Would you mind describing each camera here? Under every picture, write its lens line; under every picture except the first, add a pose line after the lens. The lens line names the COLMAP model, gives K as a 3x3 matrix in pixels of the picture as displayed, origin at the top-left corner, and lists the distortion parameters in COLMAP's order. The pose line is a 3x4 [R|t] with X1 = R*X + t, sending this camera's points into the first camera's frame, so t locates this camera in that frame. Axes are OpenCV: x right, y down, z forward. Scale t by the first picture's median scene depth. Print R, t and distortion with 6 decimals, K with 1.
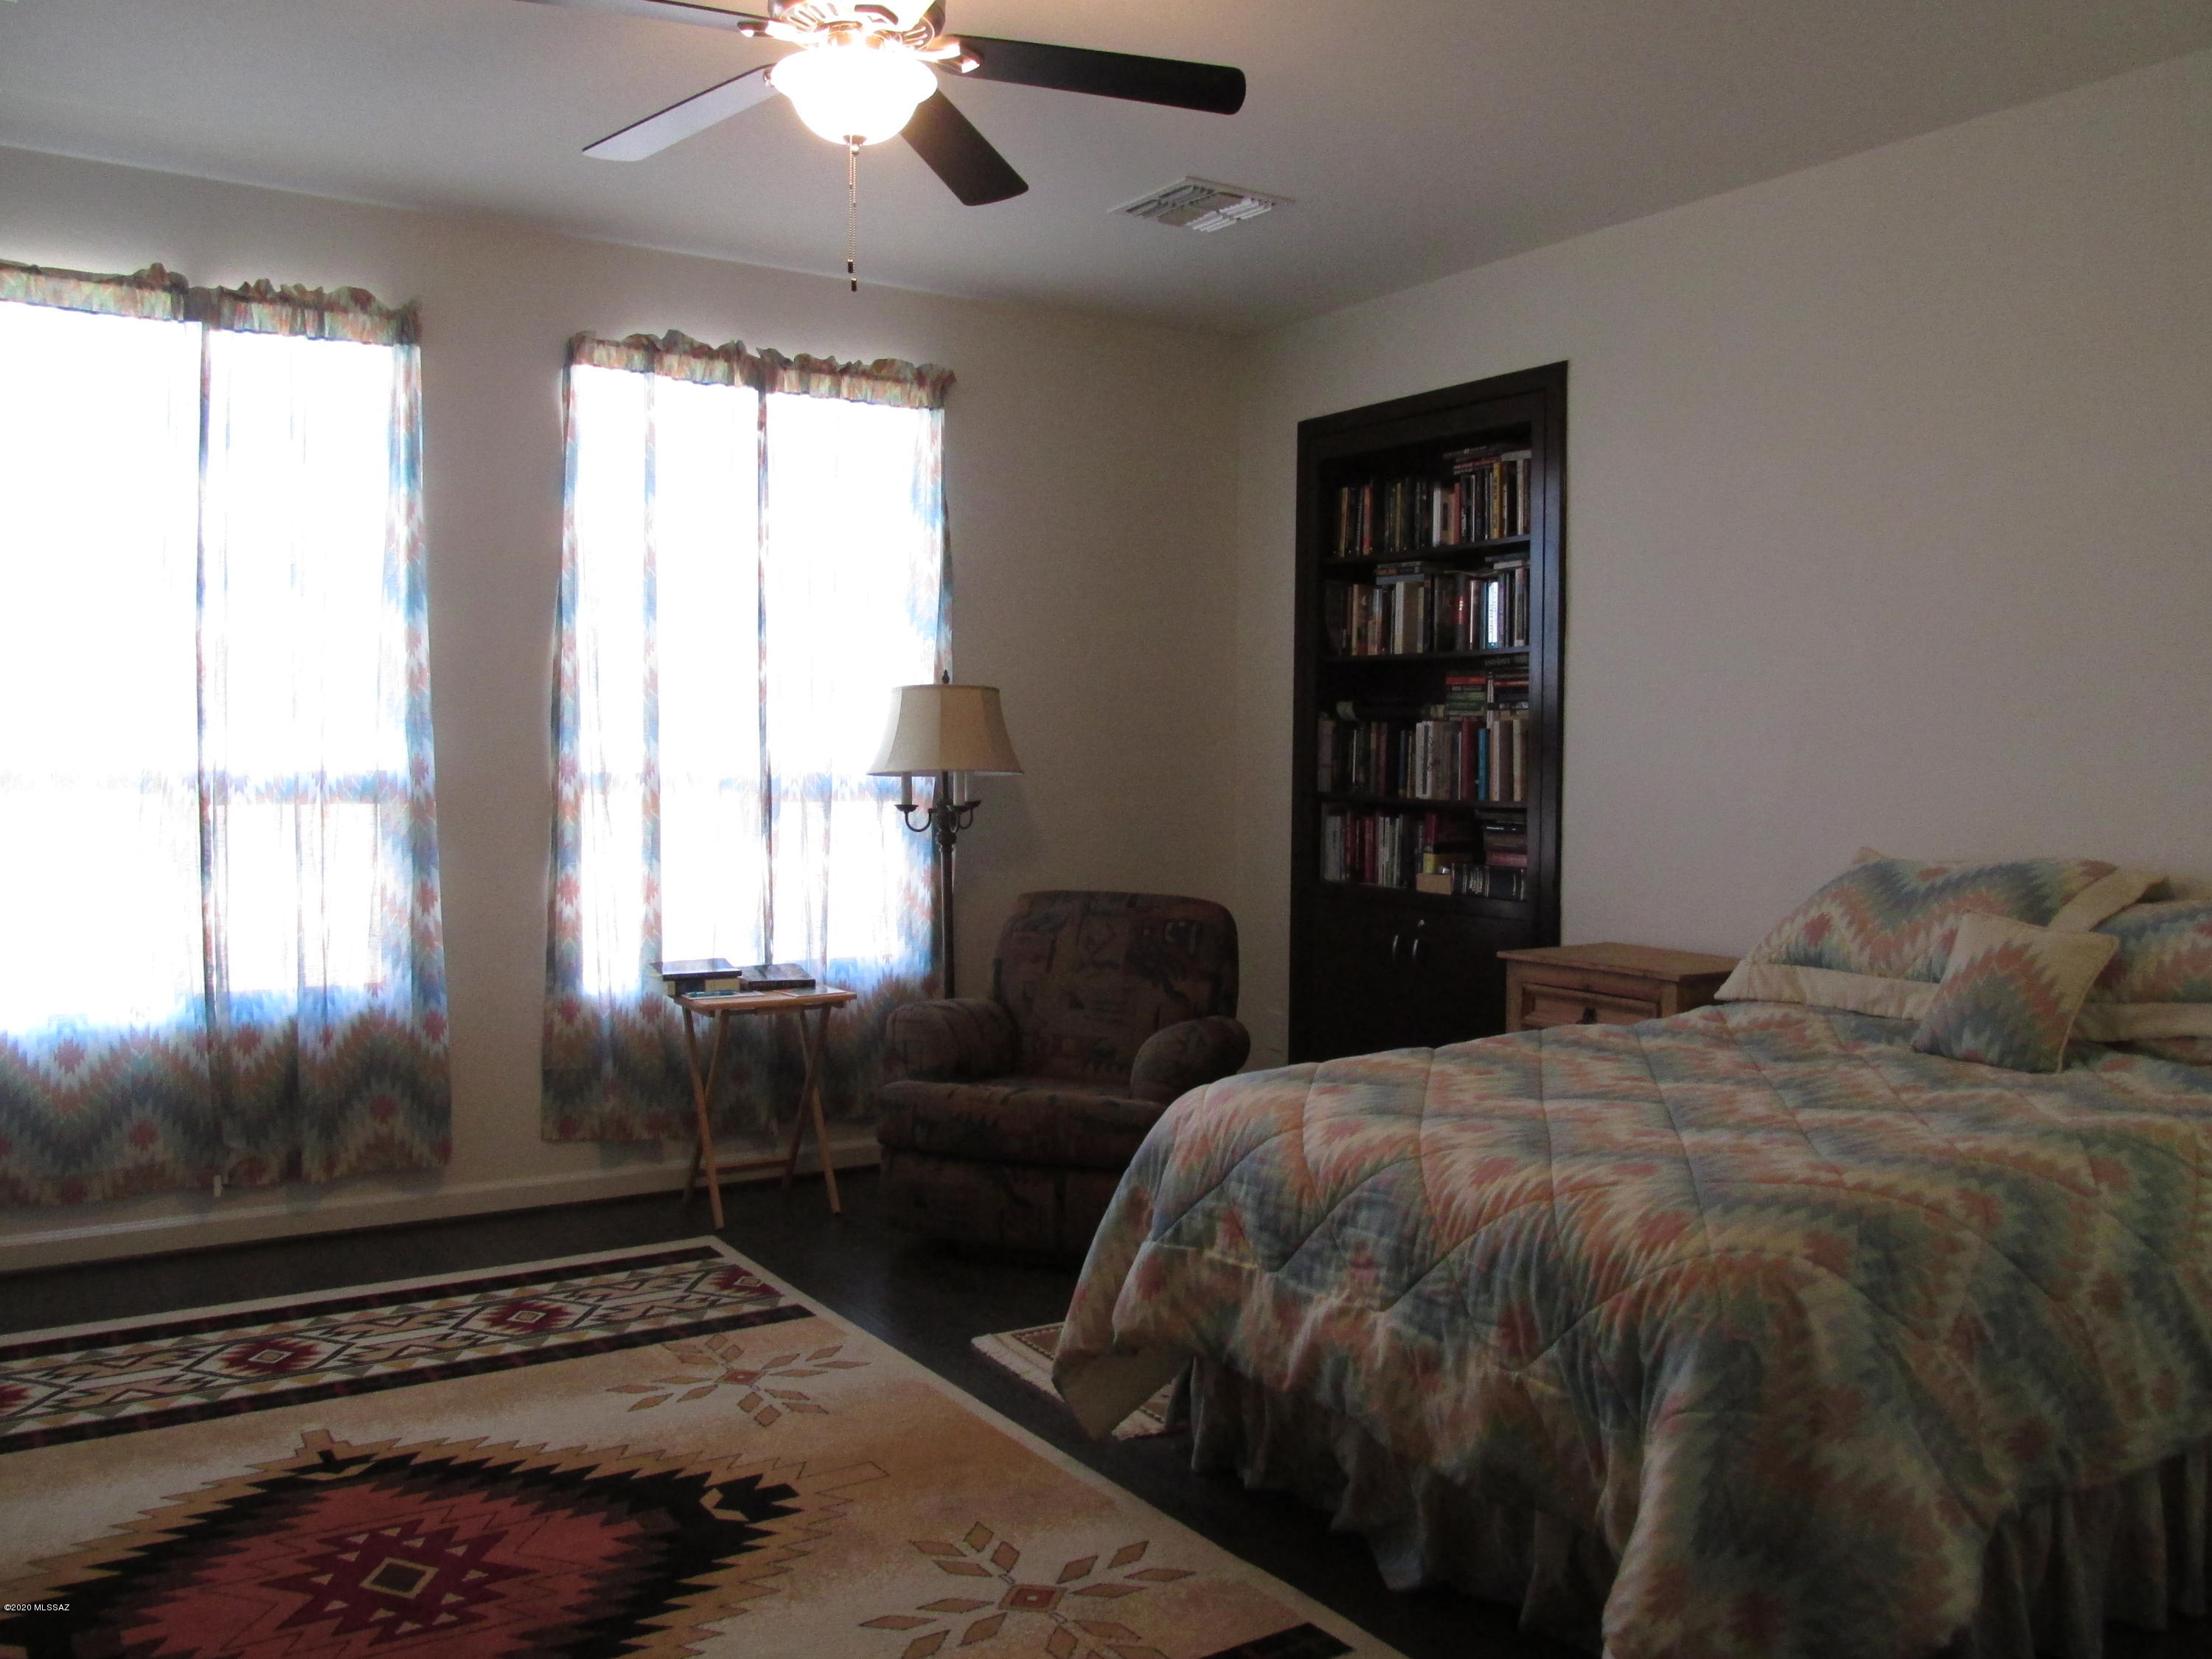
lens RADIAL K [[1830.3, 0, 1106.6], [0, 1830.3, 841.8], [0, 0, 1]] dist [-0.019715, -0.001863]
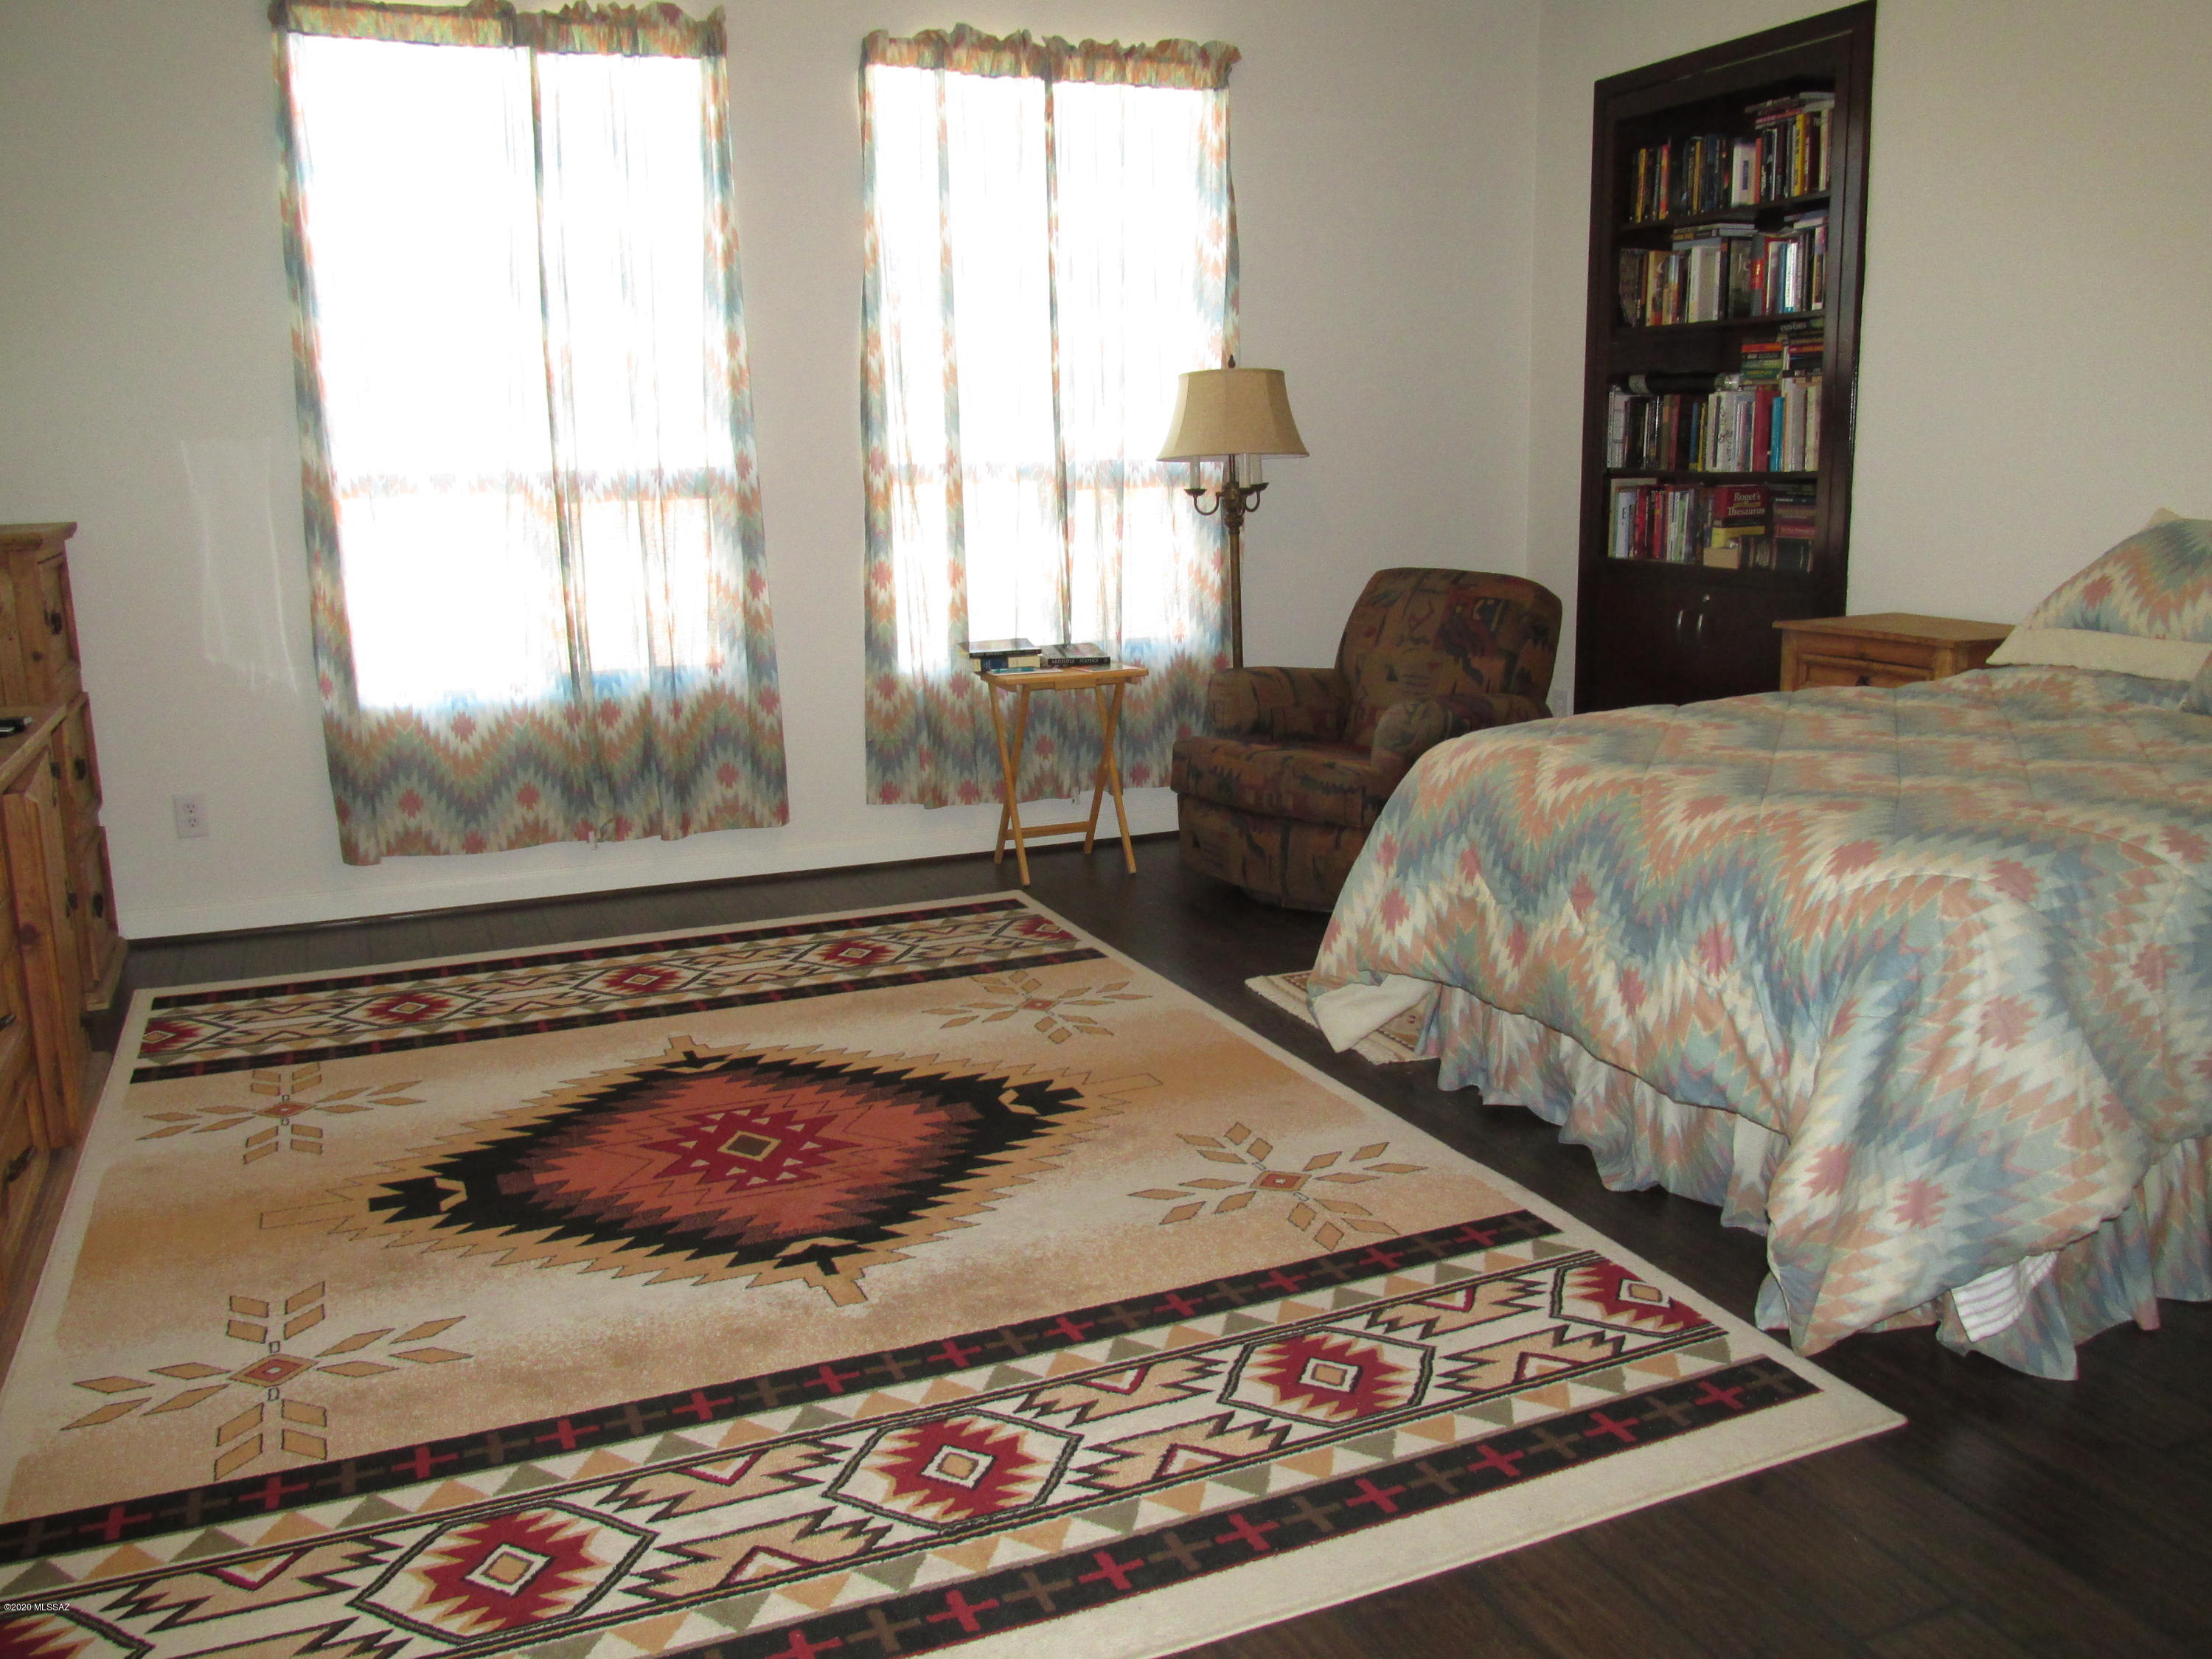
lens RADIAL K [[1833.5, 0, 1115.9], [0, 1833.5, 833.9], [0, 0, 1]] dist [-0.029719, 0.005813]
pose [[0.984987, 0.008674, -0.172410, 0.031010], [0.018499, 0.987682, 0.155377, 0.012186], [0.171634, -0.156234, 0.972694, -0.055159]]
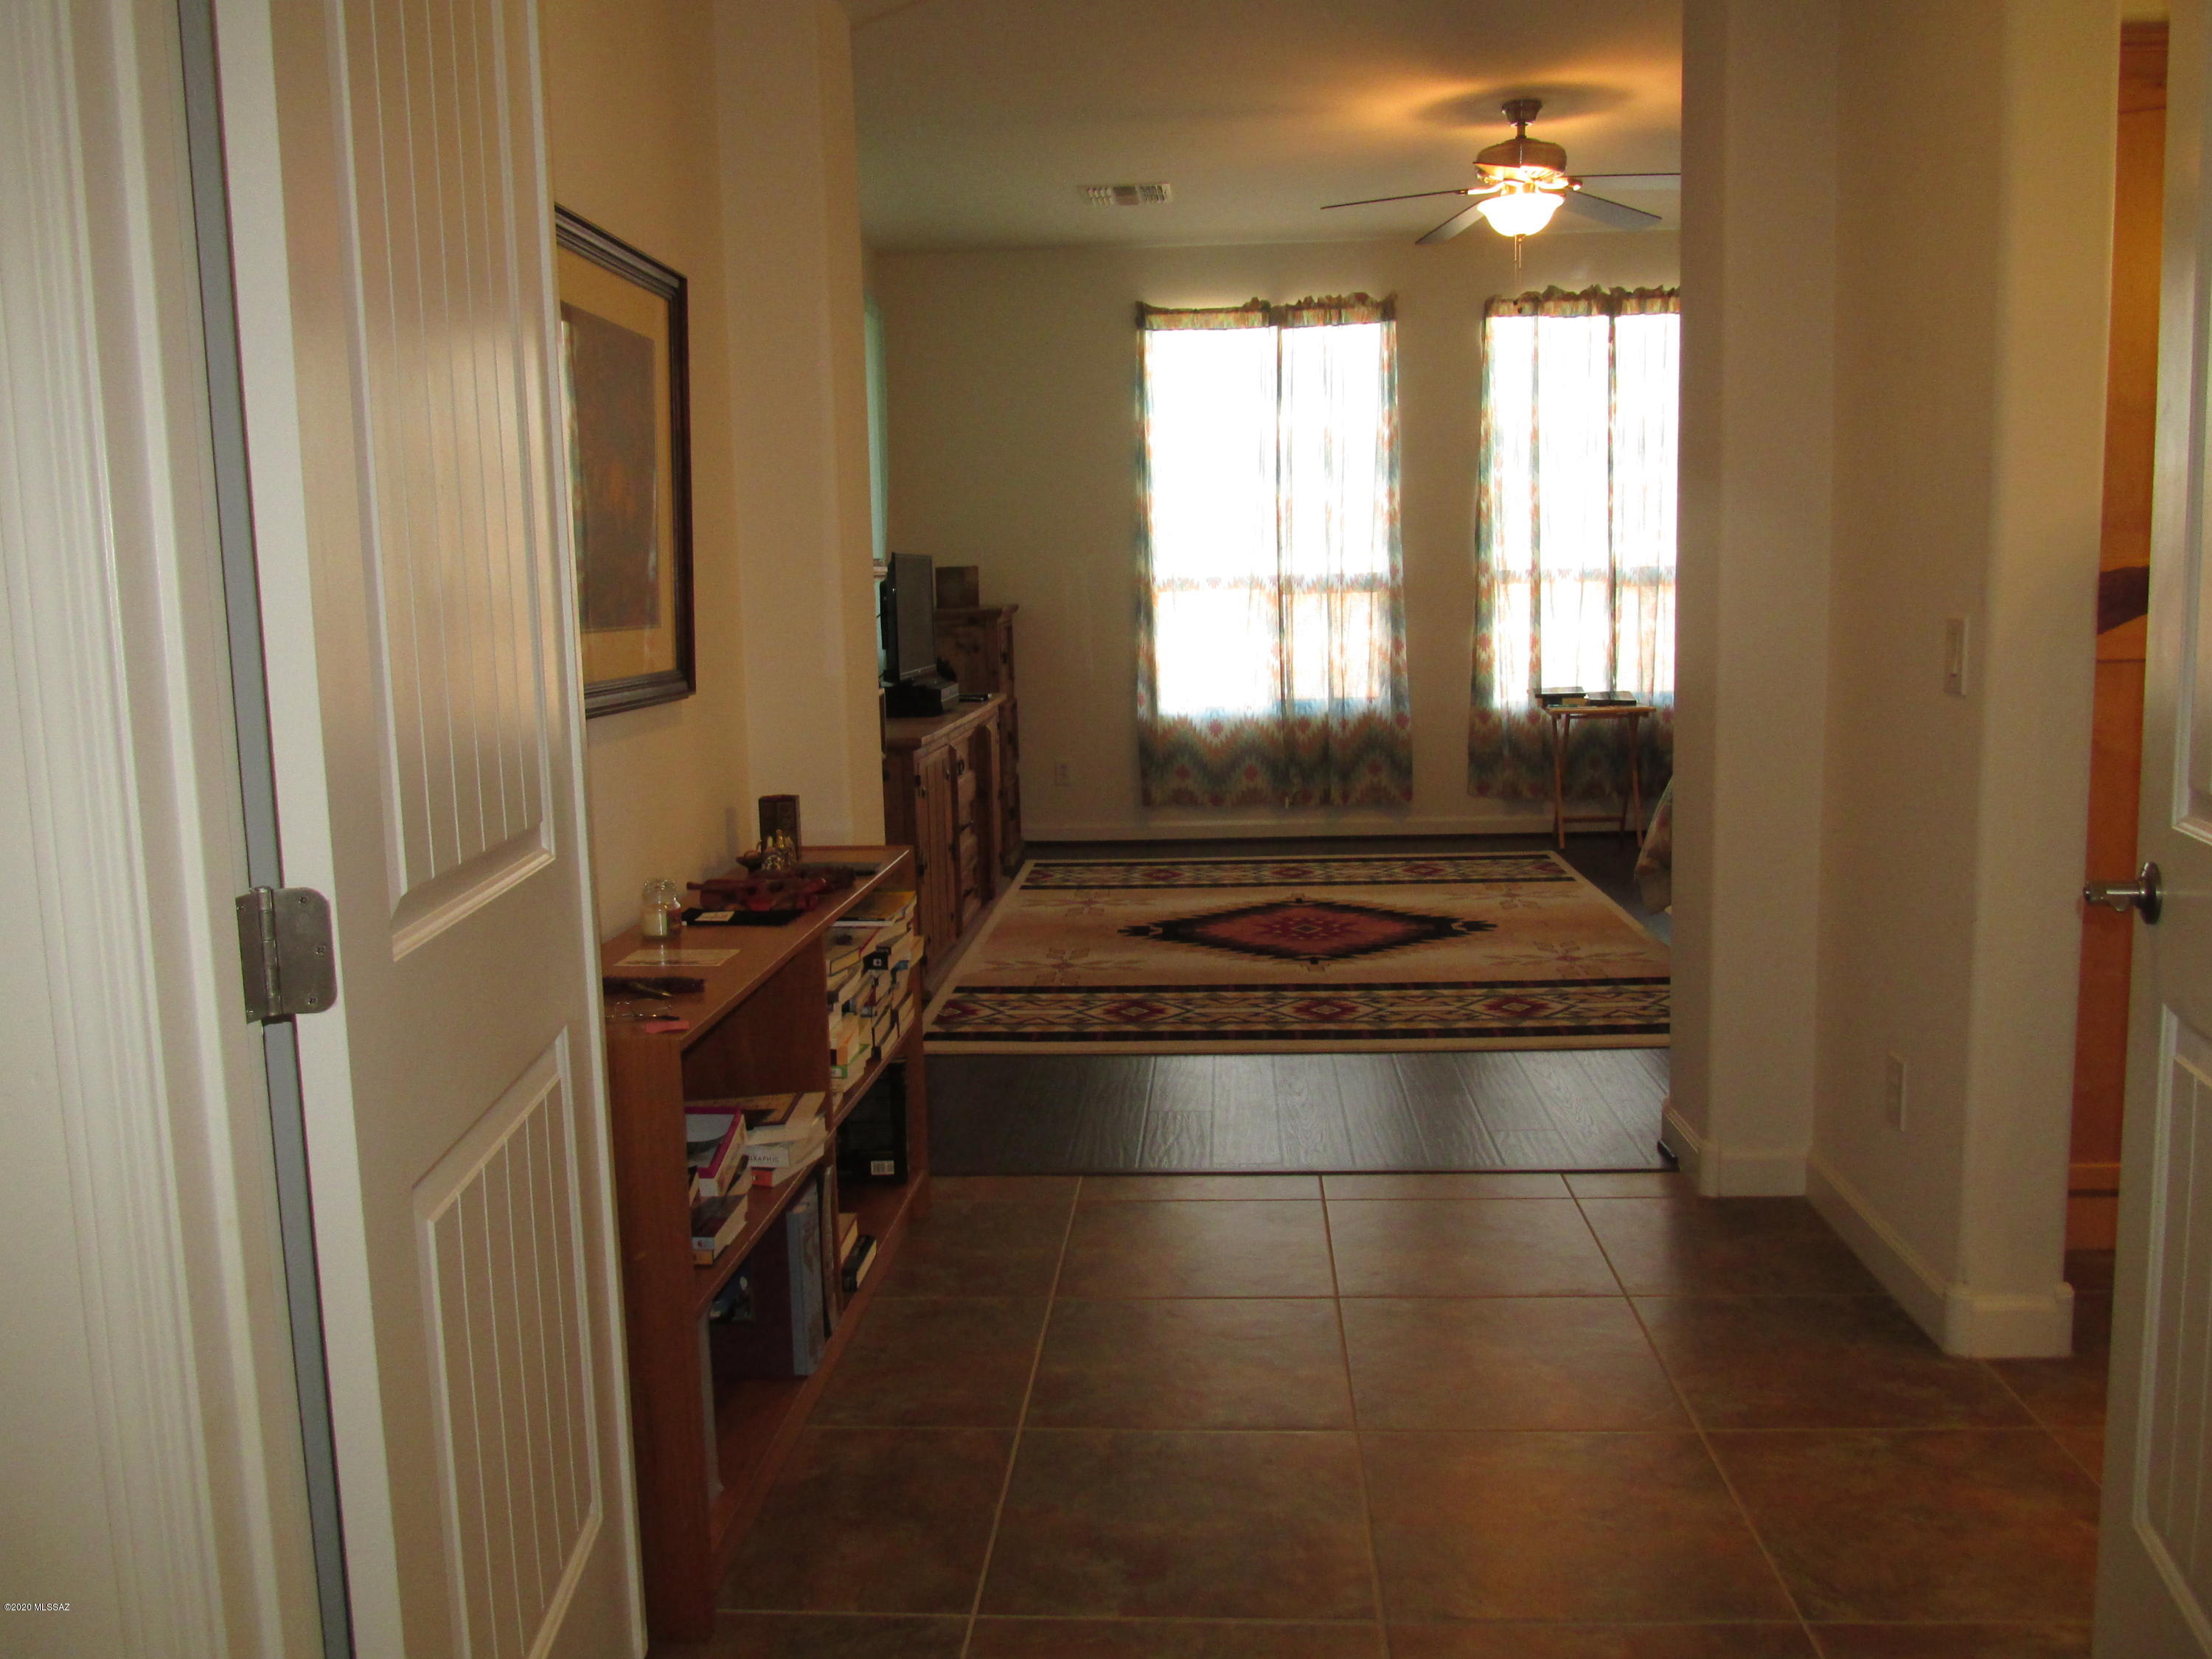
lens RADIAL K [[1822.1, 0, 1106.0], [0, 1822.1, 829.5], [0, 0, 1]] dist [-0.074720, 0.003559]
pose [[0.801011, 0.047564, -0.596758, 0.436413], [0.008438, 0.995843, 0.090699, 0.045297], [0.598591, -0.077687, 0.797279, -0.542325]]
